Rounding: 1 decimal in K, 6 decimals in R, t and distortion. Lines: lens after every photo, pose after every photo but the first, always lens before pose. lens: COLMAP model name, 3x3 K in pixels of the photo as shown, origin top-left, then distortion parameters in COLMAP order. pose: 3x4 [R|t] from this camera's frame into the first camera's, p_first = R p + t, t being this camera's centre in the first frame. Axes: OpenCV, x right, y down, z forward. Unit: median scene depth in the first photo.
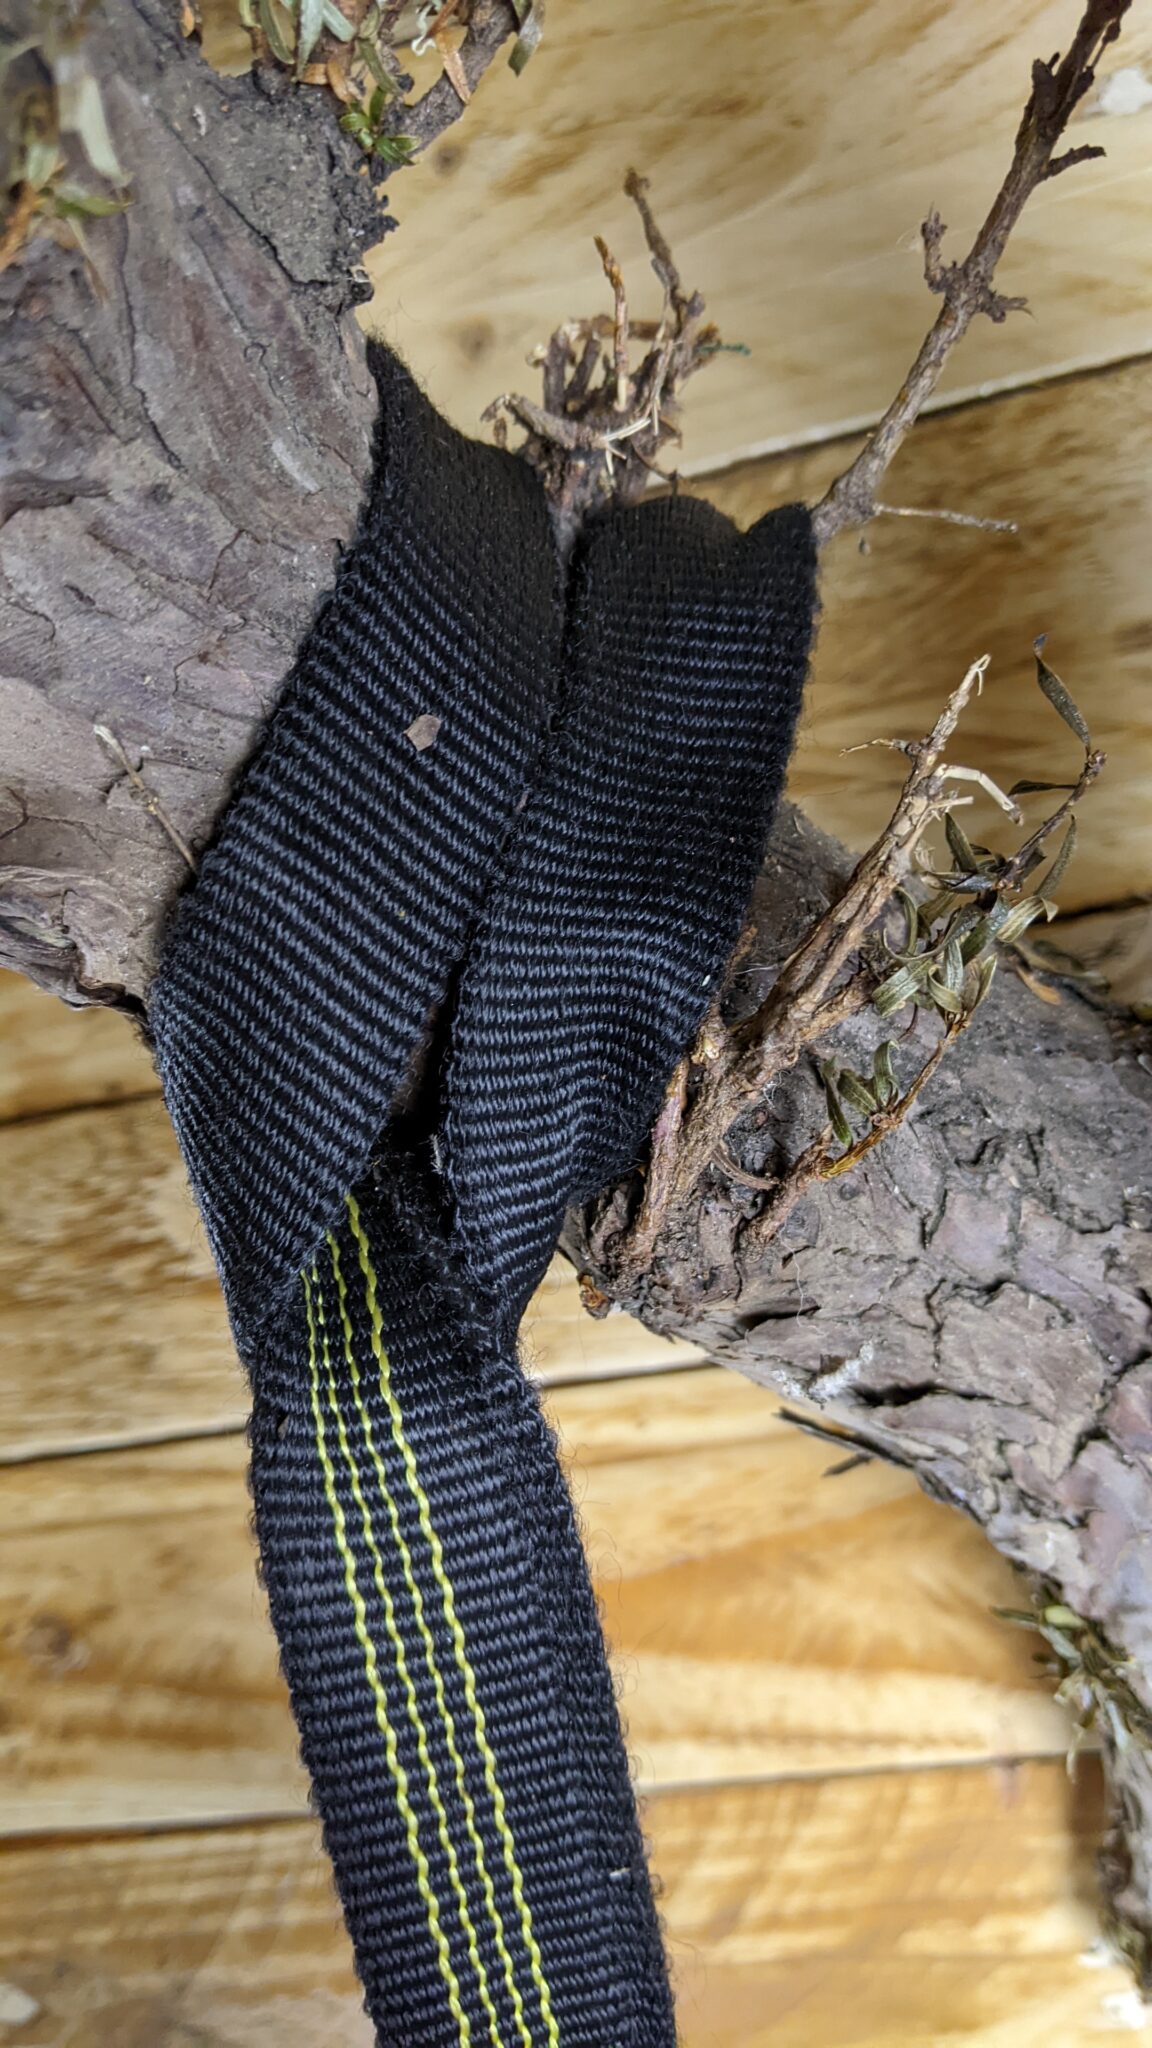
lens RADIAL K [[1719.0, 0, 567.5], [0, 1719.0, 1019.7], [0, 0, 1]] dist [-0.004072, -0.053044]
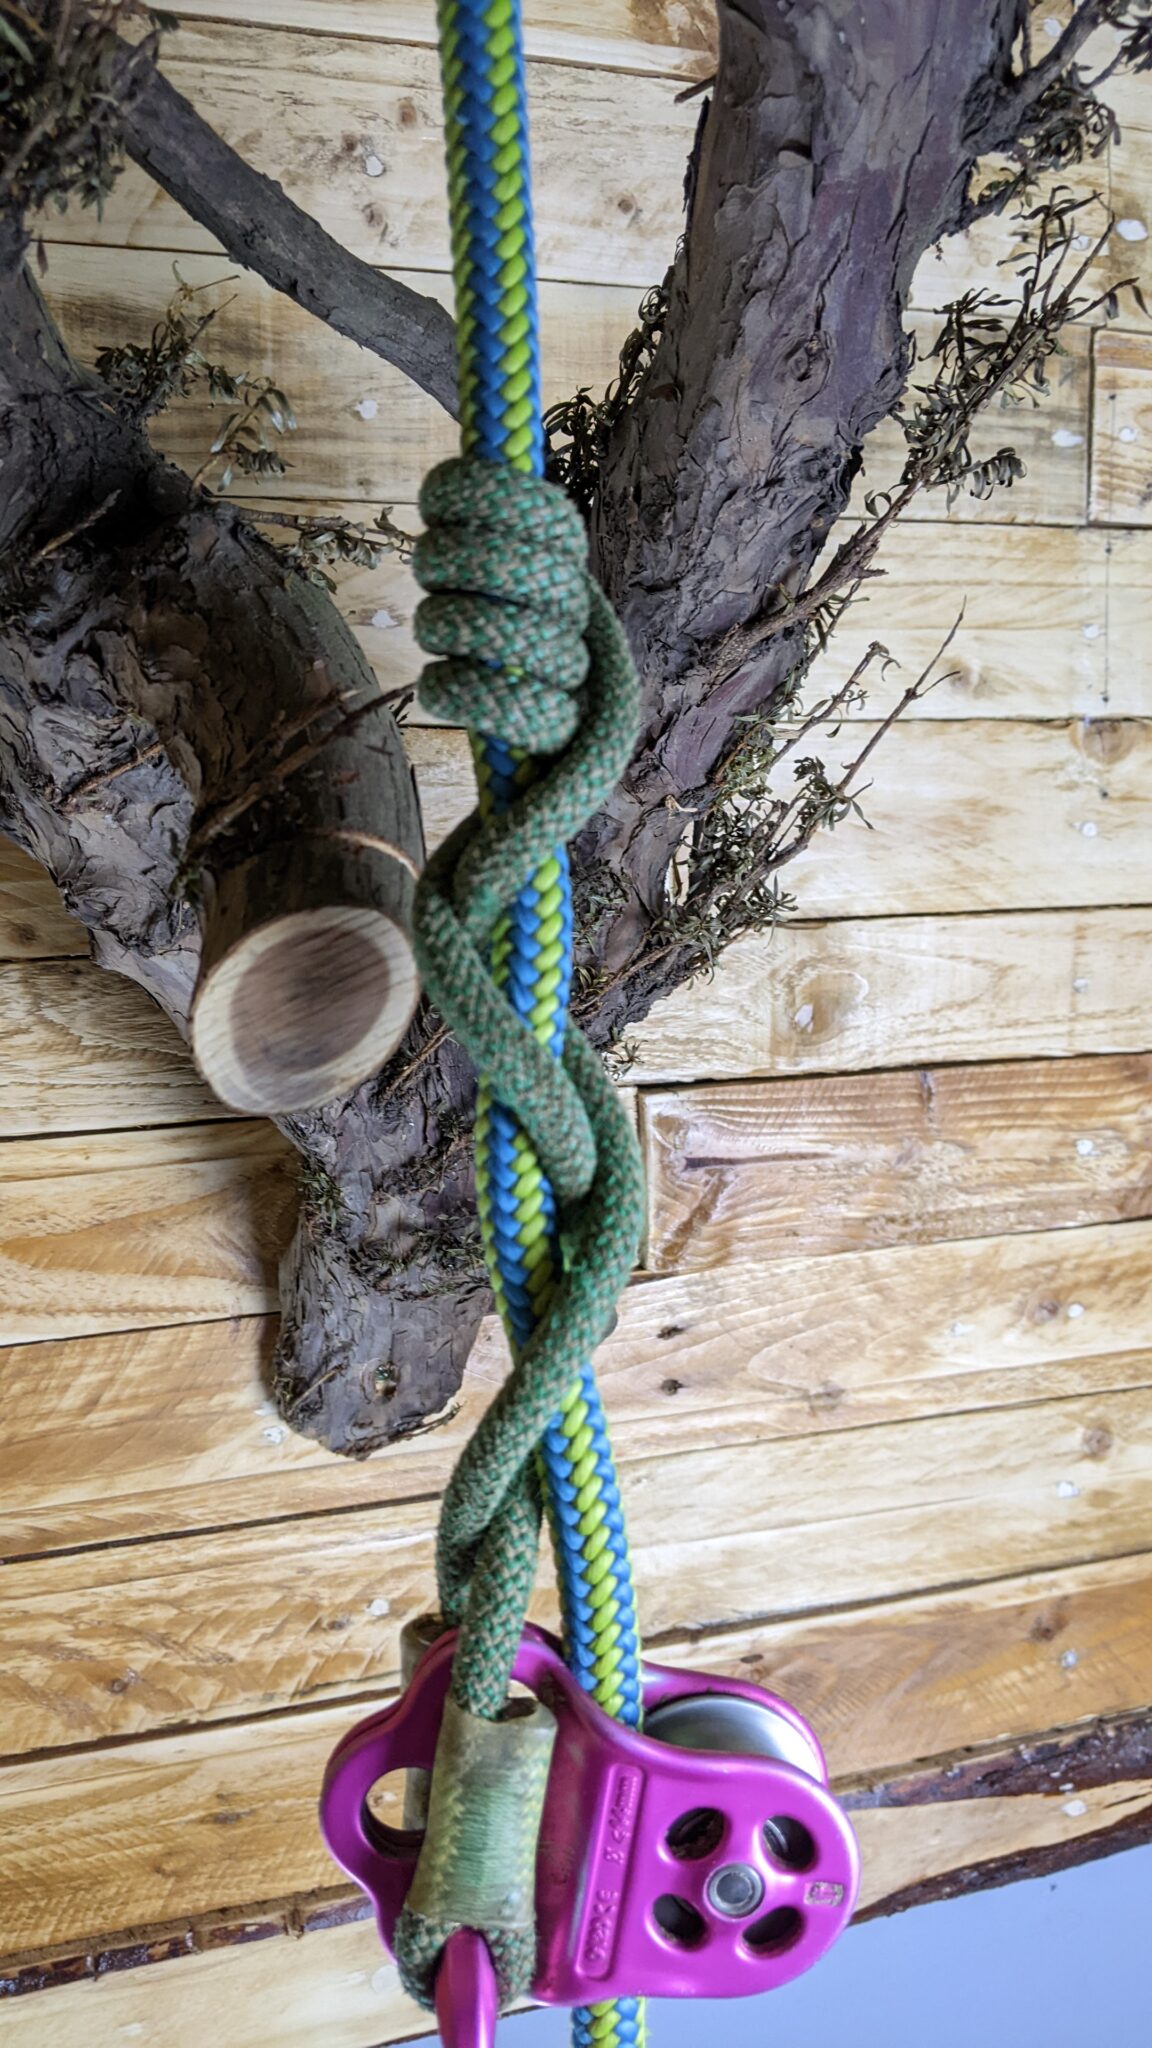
lens RADIAL K [[1656.4, 0, 559.2], [0, 1656.4, 1000.6], [0, 0, 1]] dist [0.084135, -0.181209]
pose [[0.839683, 0.124168, 0.528692, -0.576591], [-0.110898, 0.992202, -0.056895, 0.101854], [-0.531634, -0.010857, 0.846905, -1.028075]]
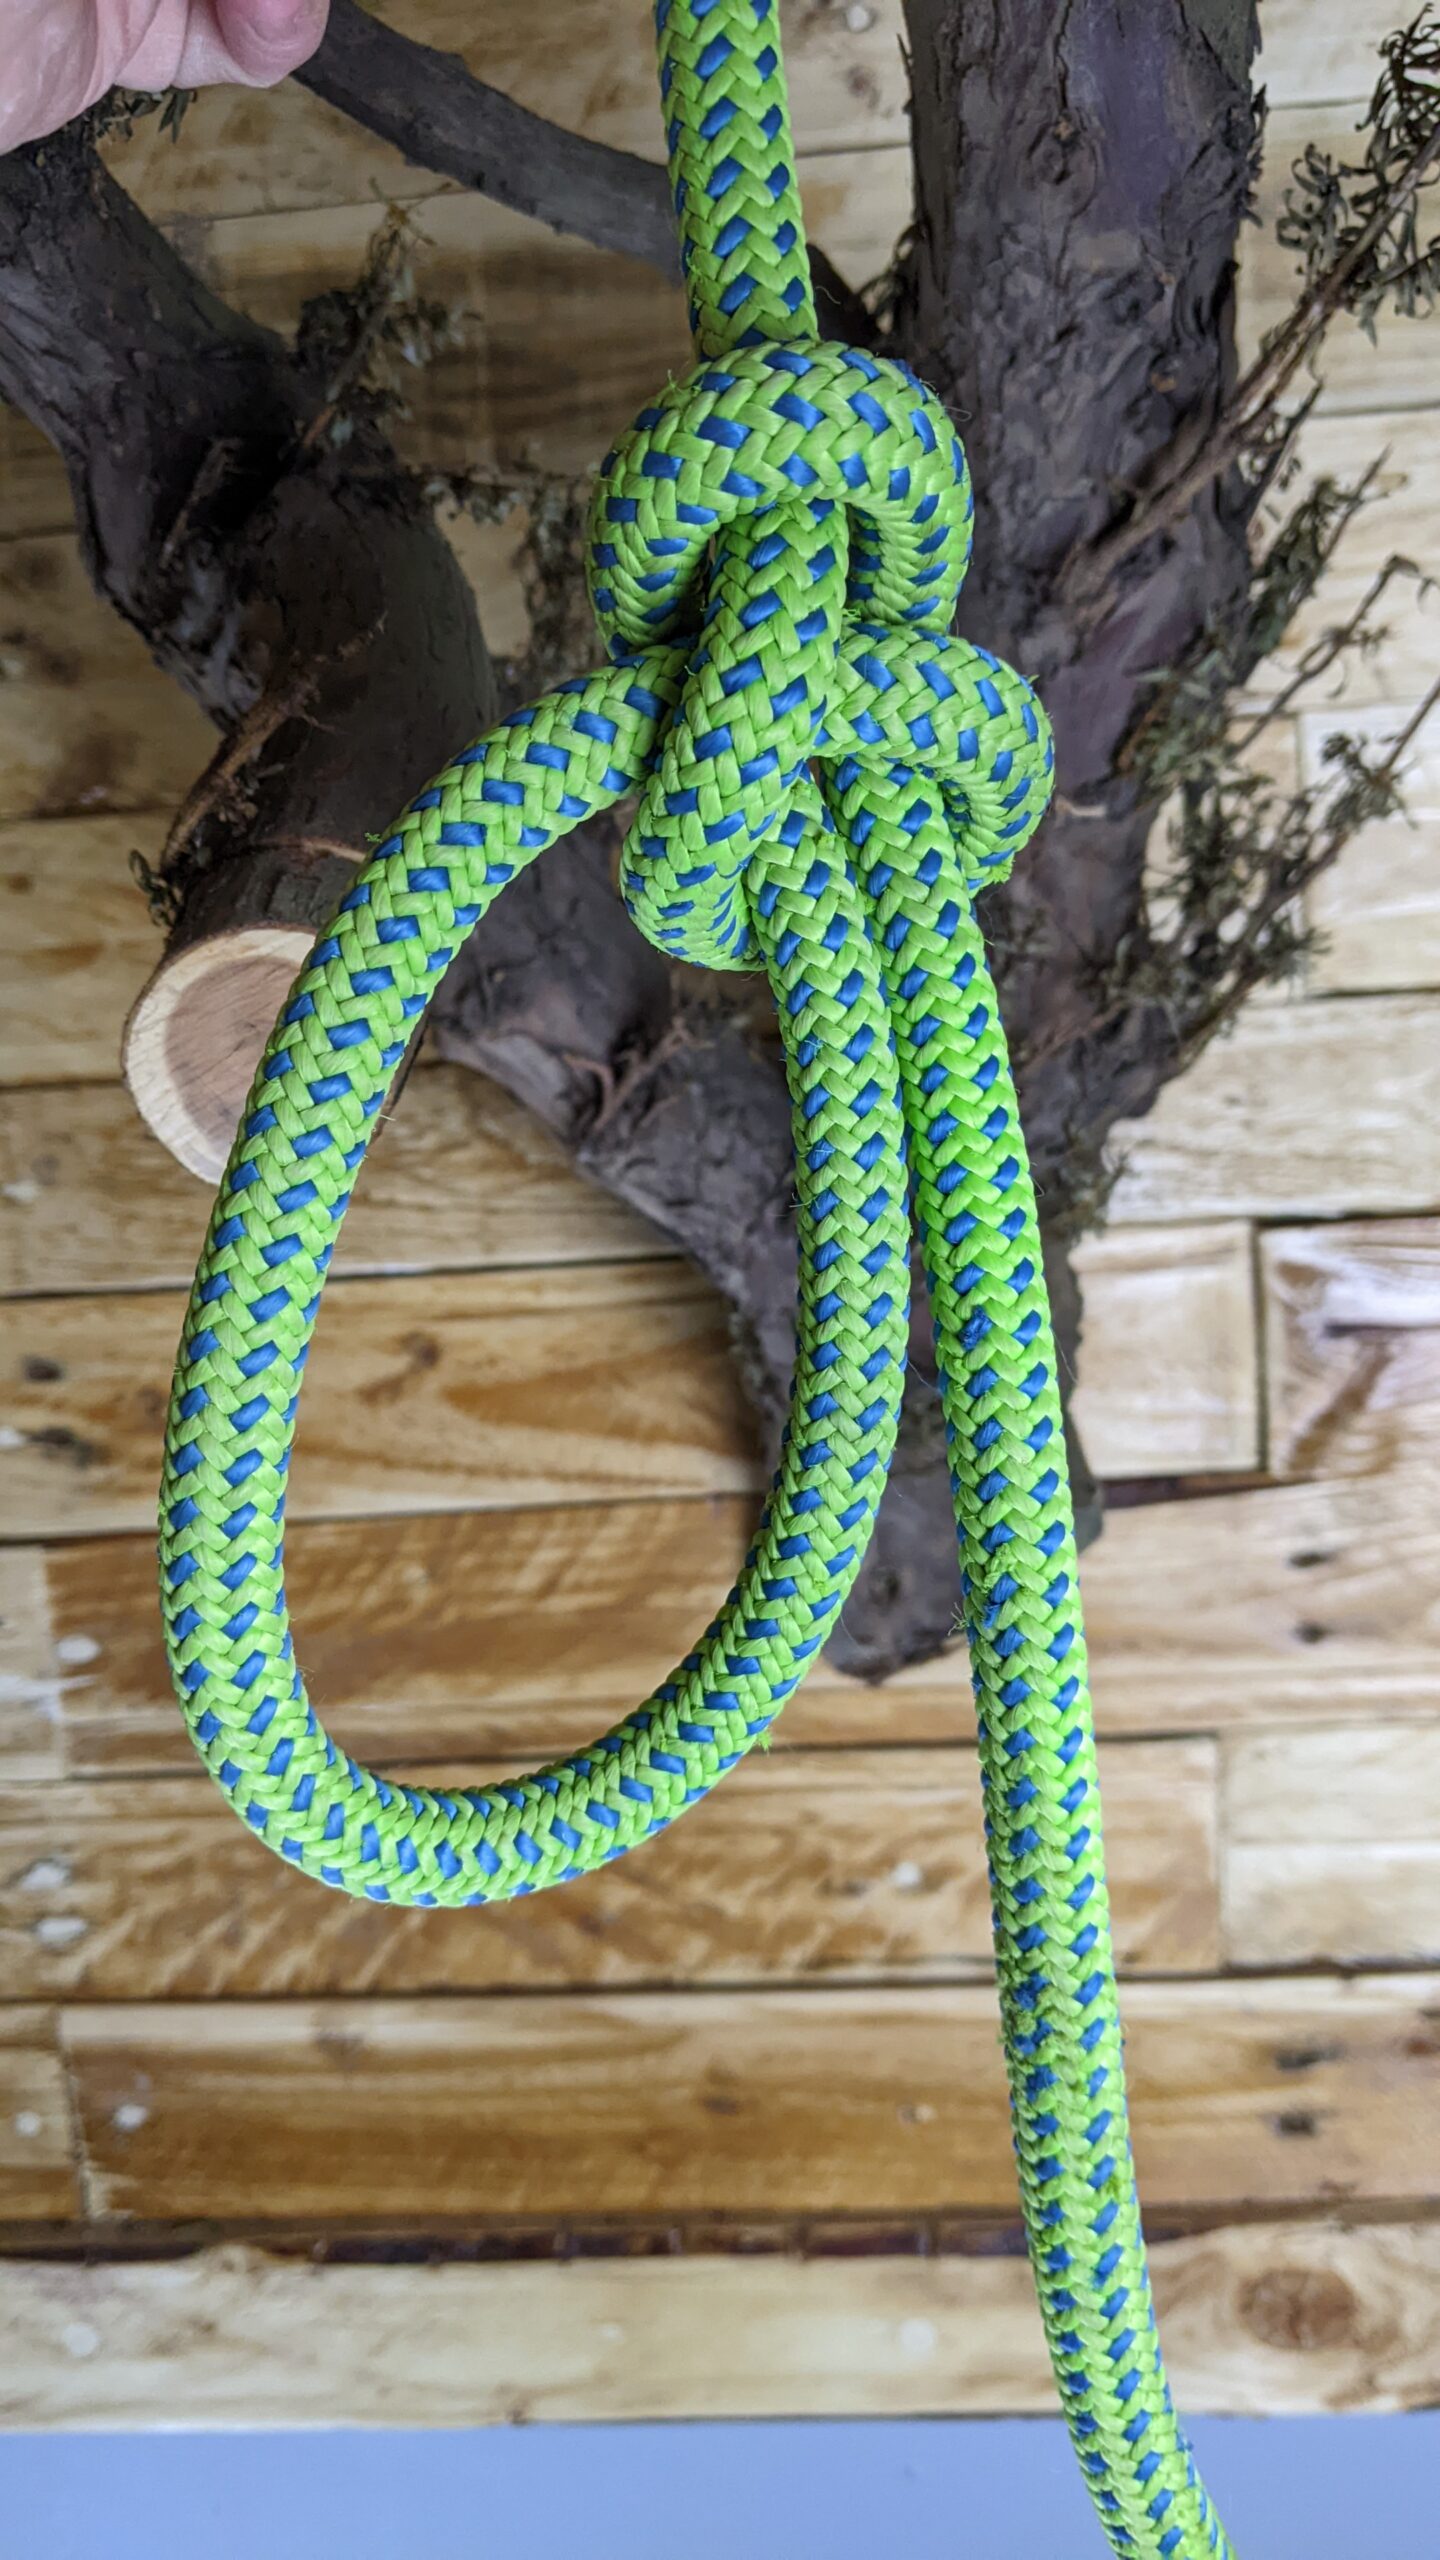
lens RADIAL K [[2103.9, 0, 682.9], [0, 2103.9, 1229.6], [0, 0, 1]] dist [0.044168, -0.133950]
pose [[0.980060, 0.112354, 0.163890, -0.171870], [-0.118090, 0.992672, 0.025652, 0.099336], [-0.159807, -0.044494, 0.986145, -1.150363]]
